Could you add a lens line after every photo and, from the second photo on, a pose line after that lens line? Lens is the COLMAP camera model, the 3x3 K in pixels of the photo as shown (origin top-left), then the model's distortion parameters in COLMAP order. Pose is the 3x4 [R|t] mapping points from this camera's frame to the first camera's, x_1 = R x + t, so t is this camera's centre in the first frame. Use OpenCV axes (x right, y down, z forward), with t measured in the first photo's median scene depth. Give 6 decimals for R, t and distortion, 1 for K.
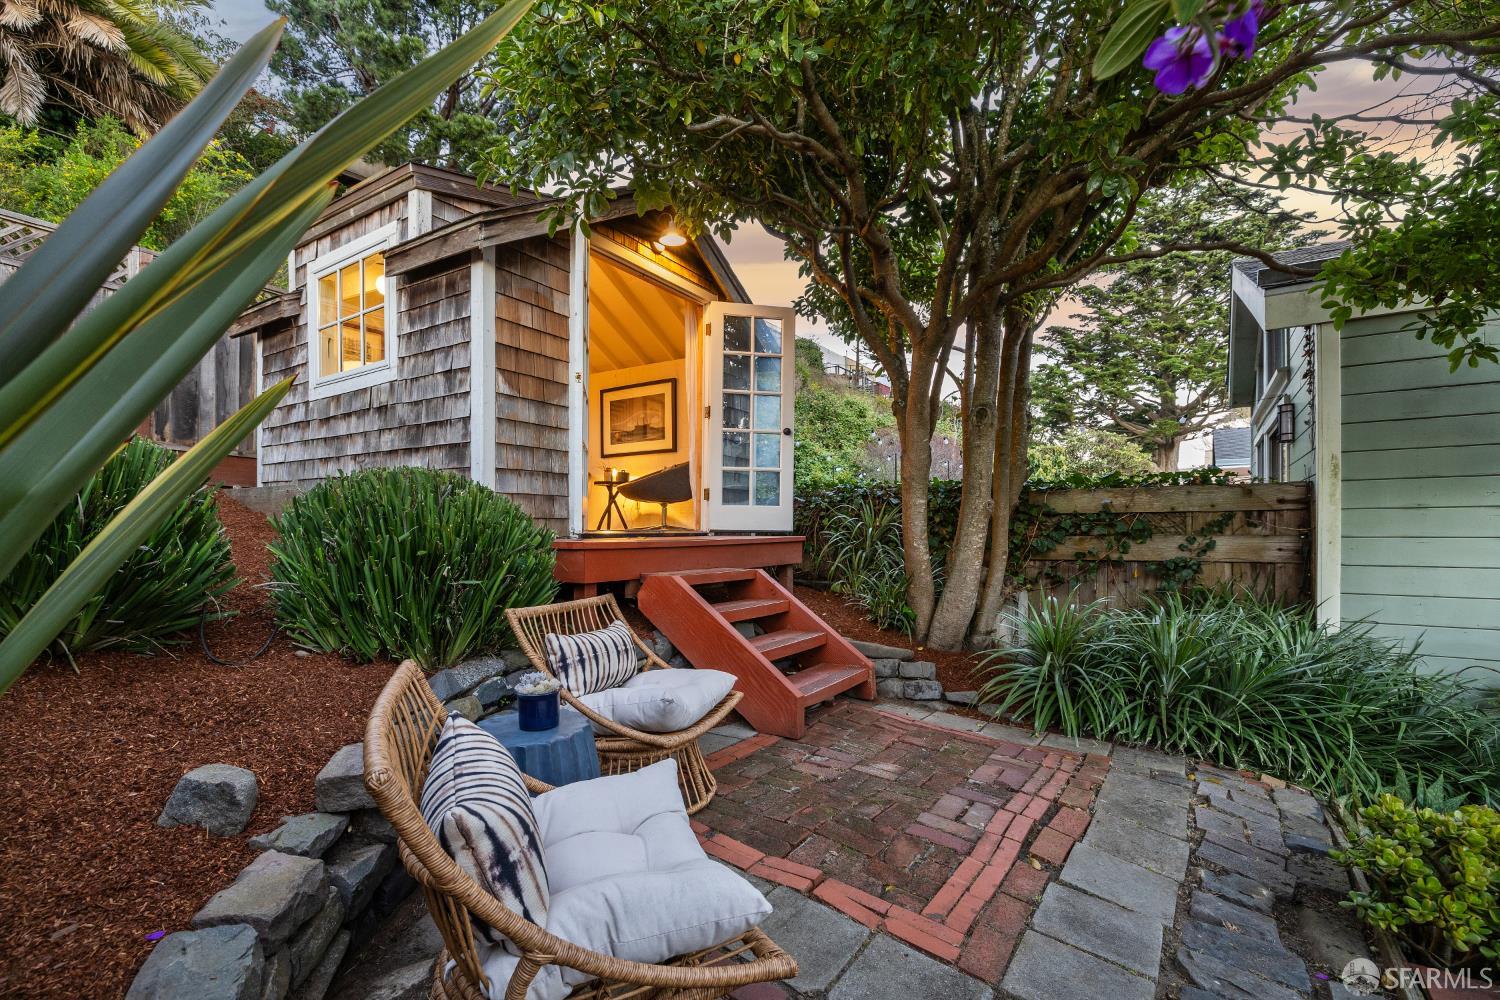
lens RADIAL K [[663.3, 0, 750.6], [0, 663.3, 540.1], [0, 0, 1]] dist [0.001536, 0.000249]
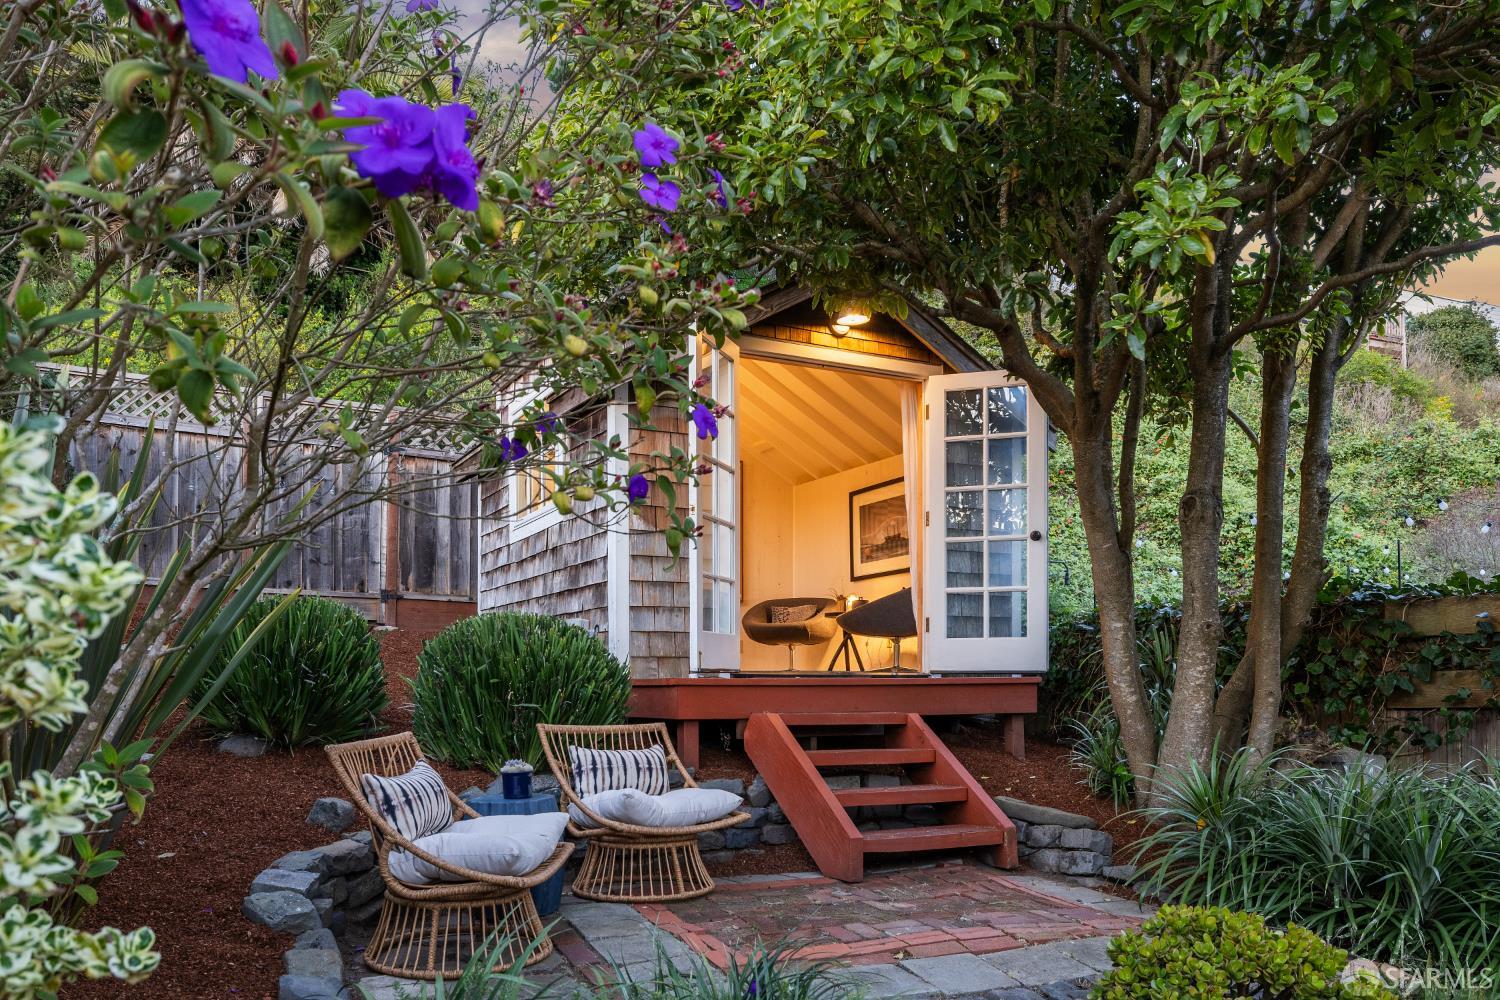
lens RADIAL K [[1169.2, 0, 750.3], [0, 1169.2, 690.5], [0, 0, 1]] dist [-0.000922, -0.000499]
pose [[0.875427, -0.006991, -0.483300, 0.568968], [-0.001271, 0.999859, -0.016764, 0.042234], [0.483349, 0.015290, 0.875294, -0.400071]]
